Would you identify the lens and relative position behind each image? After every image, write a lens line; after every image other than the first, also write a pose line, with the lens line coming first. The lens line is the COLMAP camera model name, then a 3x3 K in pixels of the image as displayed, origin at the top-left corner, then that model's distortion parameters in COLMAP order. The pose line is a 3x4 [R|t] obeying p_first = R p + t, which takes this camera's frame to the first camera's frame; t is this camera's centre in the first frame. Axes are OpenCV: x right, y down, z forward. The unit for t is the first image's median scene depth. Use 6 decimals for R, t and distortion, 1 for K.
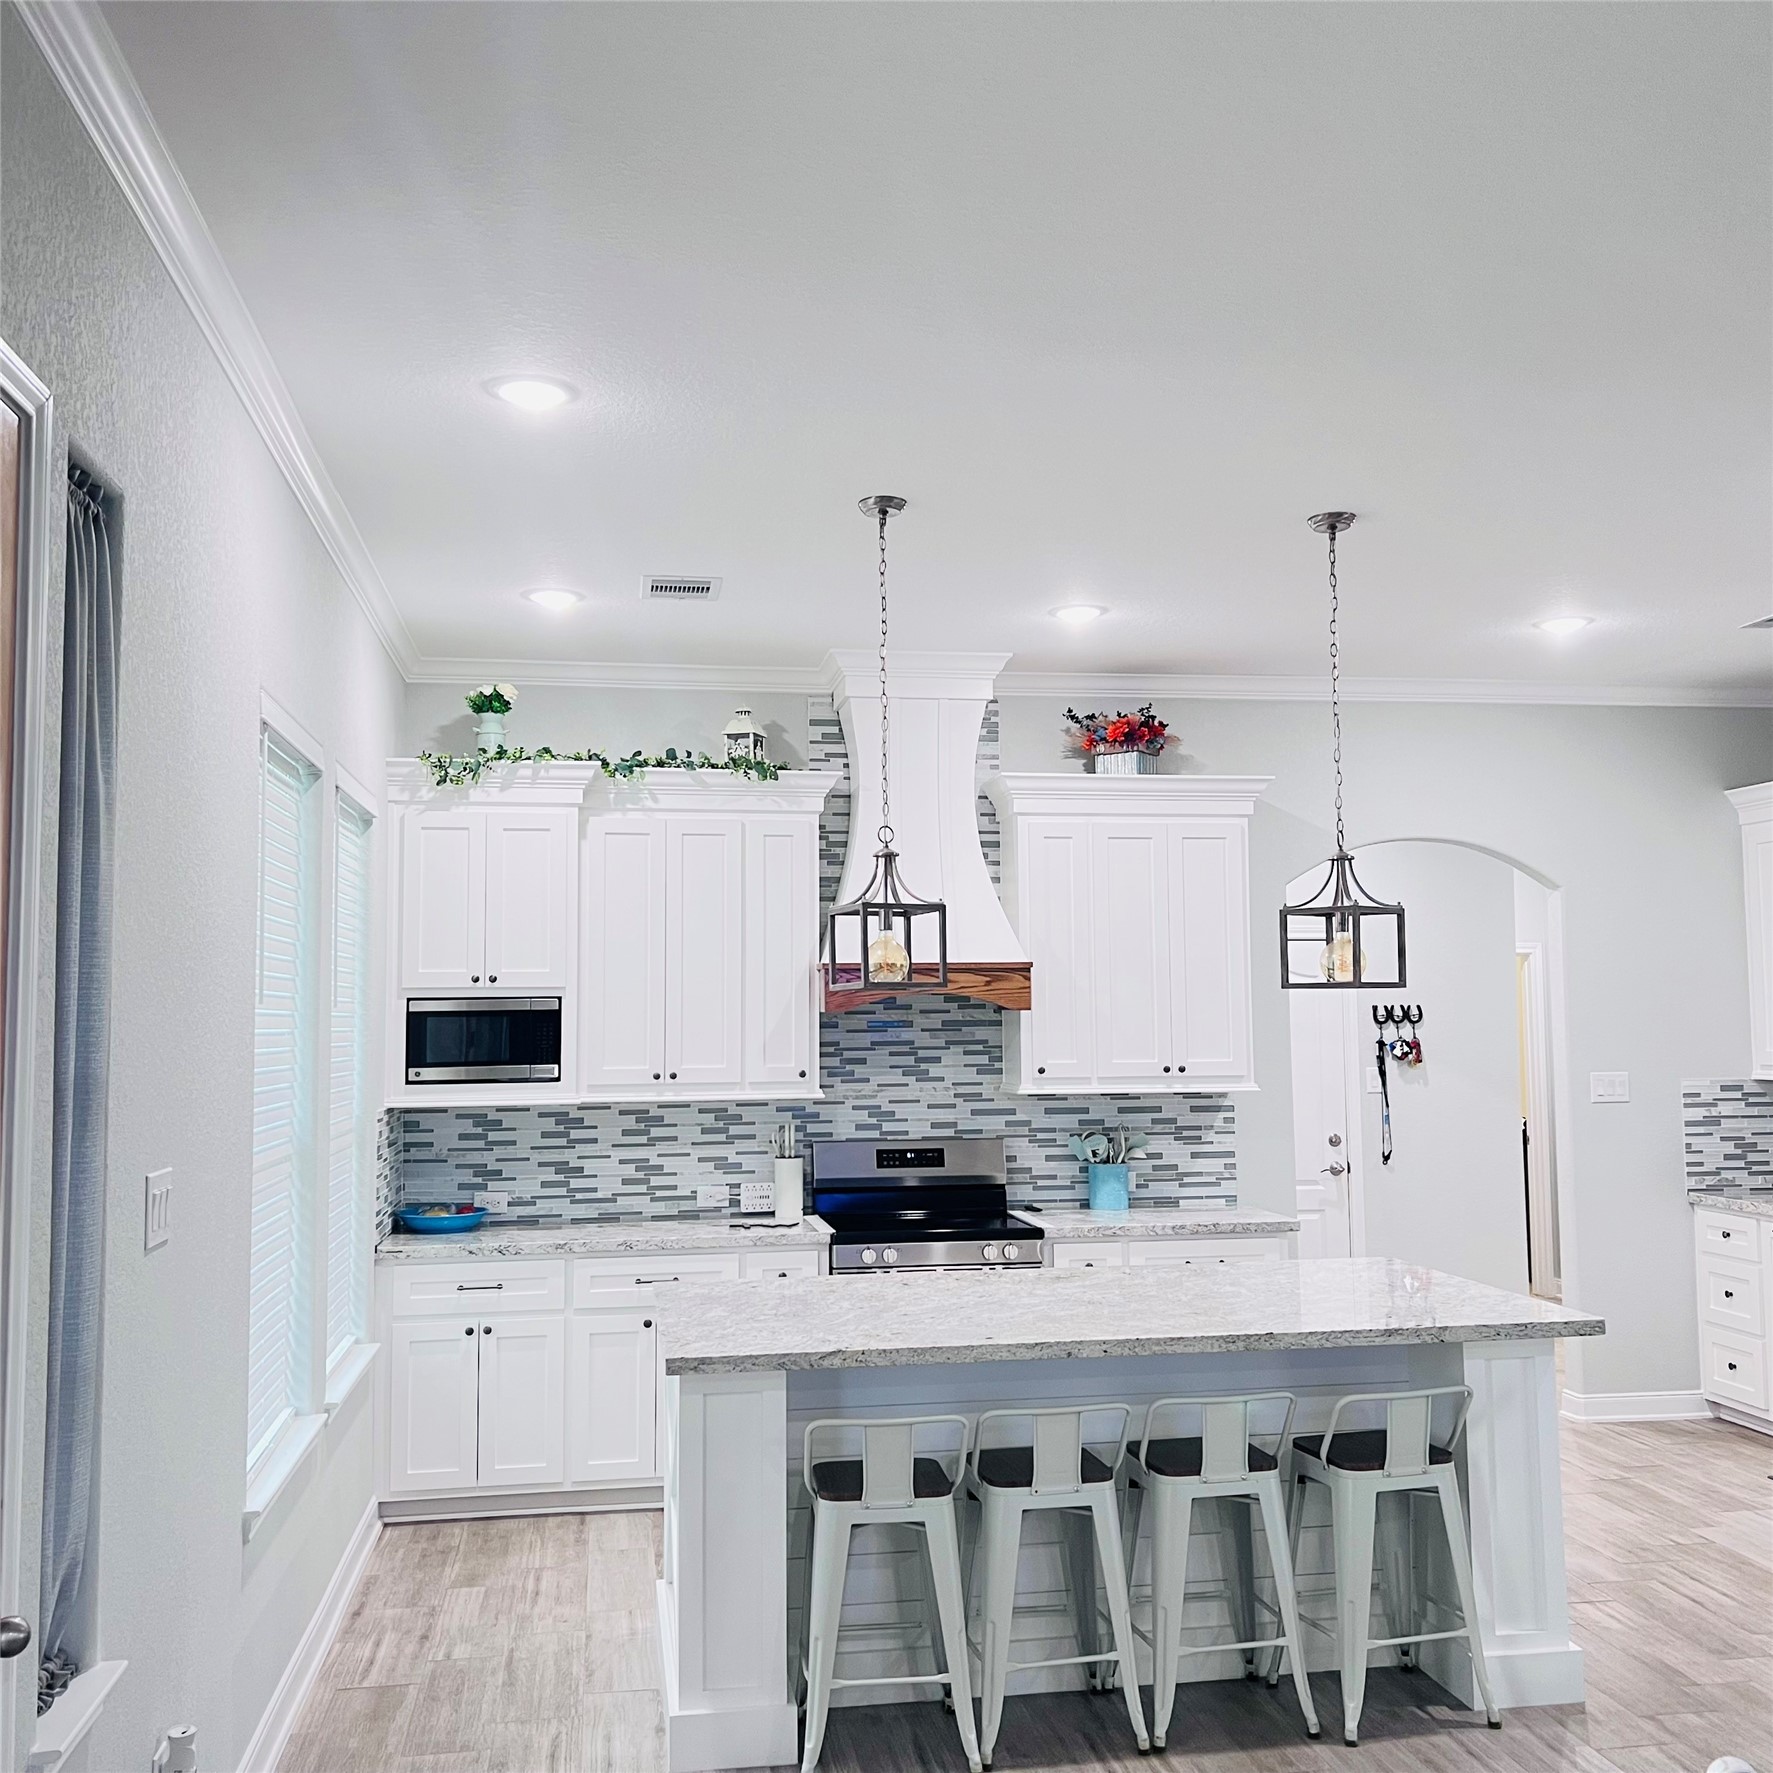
lens RADIAL K [[1778.5, 0, 899.3], [0, 1778.5, 884.0], [0, 0, 1]] dist [0.050745, 0.000000]
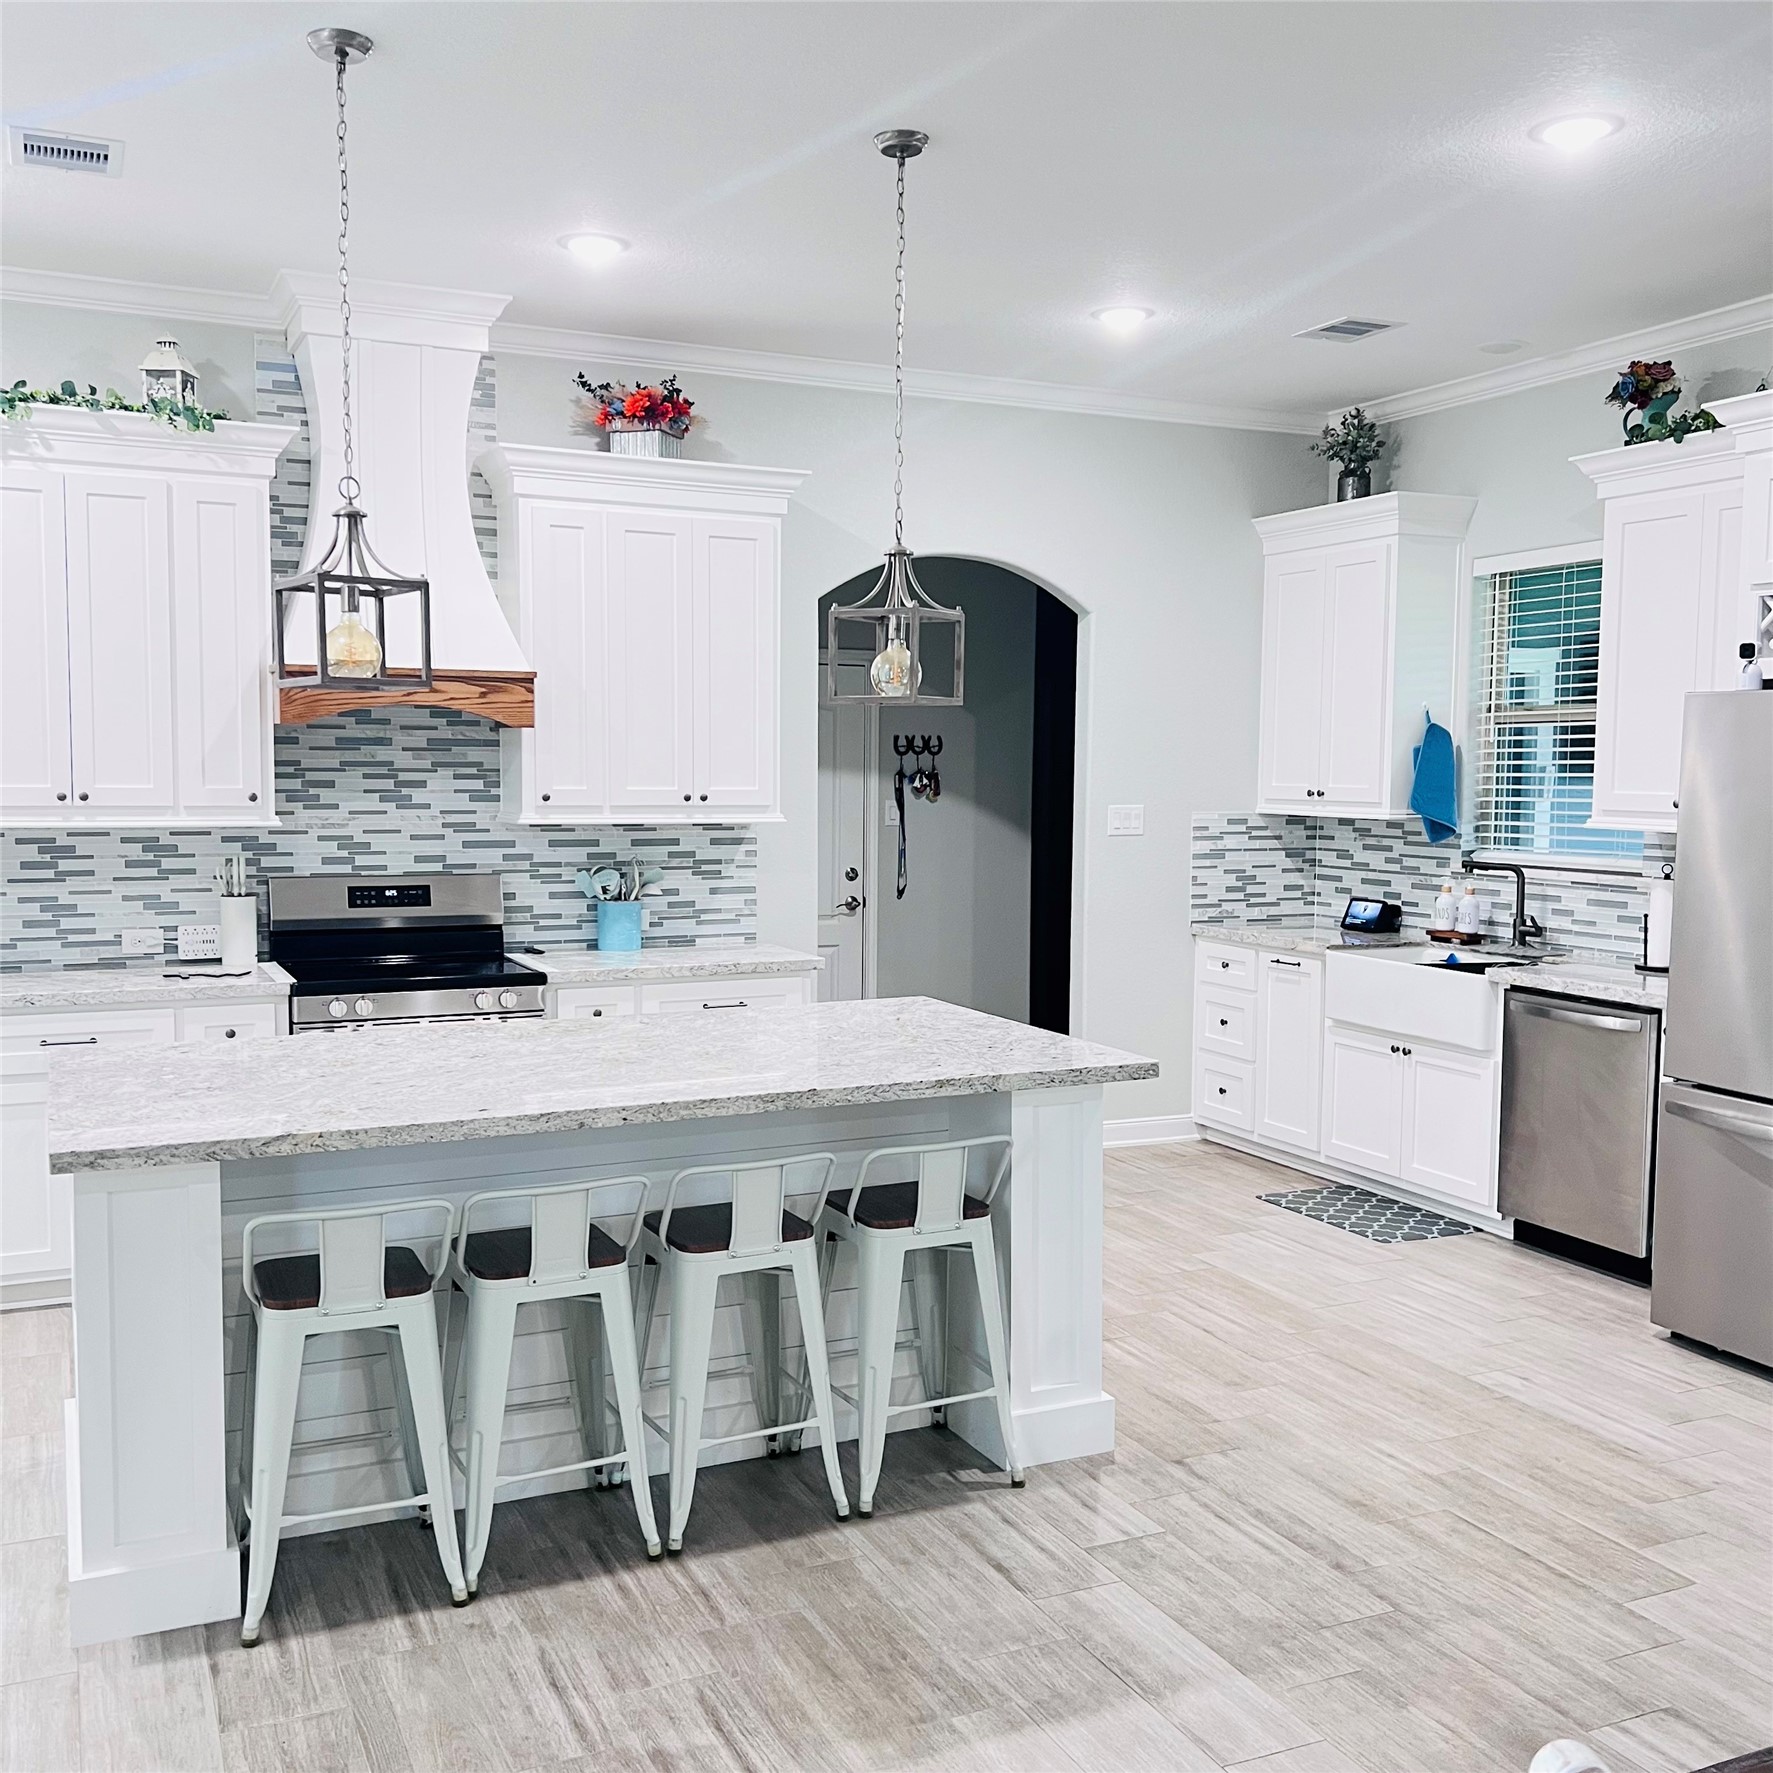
lens RADIAL K [[1778.5, 0, 870.0], [0, 1778.5, 897.9], [0, 0, 1]] dist [0.050745, 0.000000]
pose [[0.965363, -0.003289, 0.260889, 0.005341], [-0.036767, 0.988227, 0.148508, 0.017917], [-0.258307, -0.152956, 0.953877, 0.114334]]
